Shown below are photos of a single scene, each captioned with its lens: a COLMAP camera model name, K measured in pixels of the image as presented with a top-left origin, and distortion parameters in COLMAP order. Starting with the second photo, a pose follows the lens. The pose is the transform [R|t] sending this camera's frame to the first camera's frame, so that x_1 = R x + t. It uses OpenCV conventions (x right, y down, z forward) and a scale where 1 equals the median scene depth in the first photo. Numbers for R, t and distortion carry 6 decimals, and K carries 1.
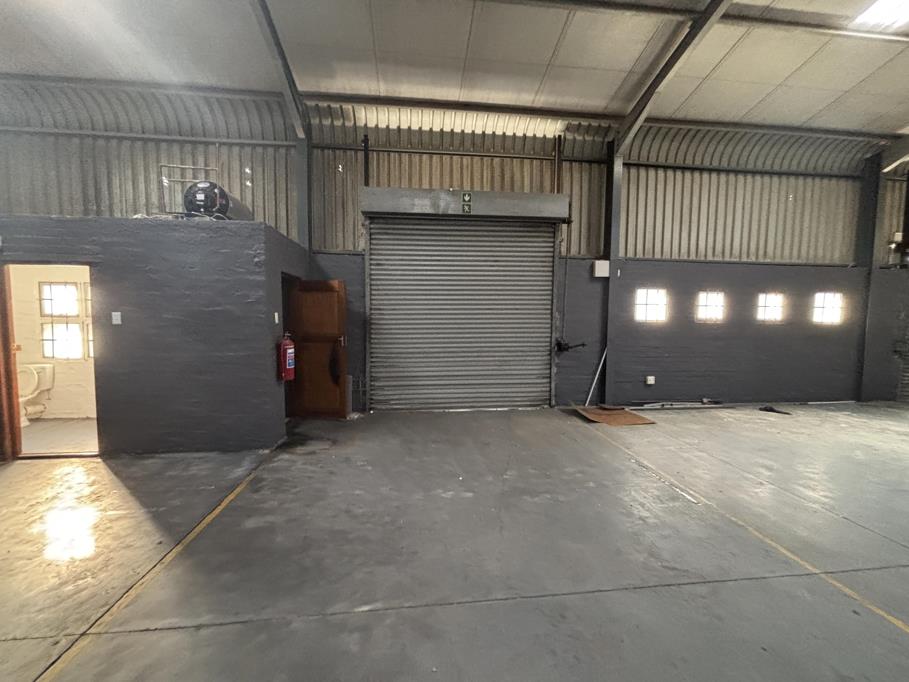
lens RADIAL K [[363.0, 0, 449.5], [0, 363.0, 337.8], [0, 0, 1]] dist [-0.012264, -0.000271]
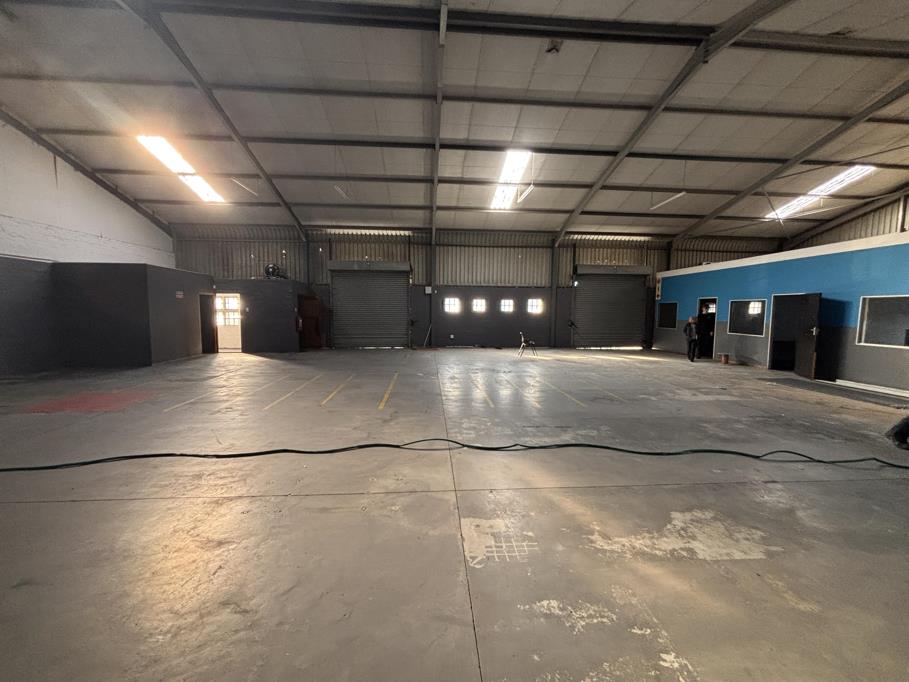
lens RADIAL K [[363.0, 0, 449.5], [0, 363.0, 337.8], [0, 0, 1]] dist [-0.012264, -0.000271]
pose [[0.999663, -0.001350, -0.025908, 0.621884], [0.001530, 0.999975, 0.006930, 0.109232], [0.025898, -0.006967, 0.999640, -1.405127]]
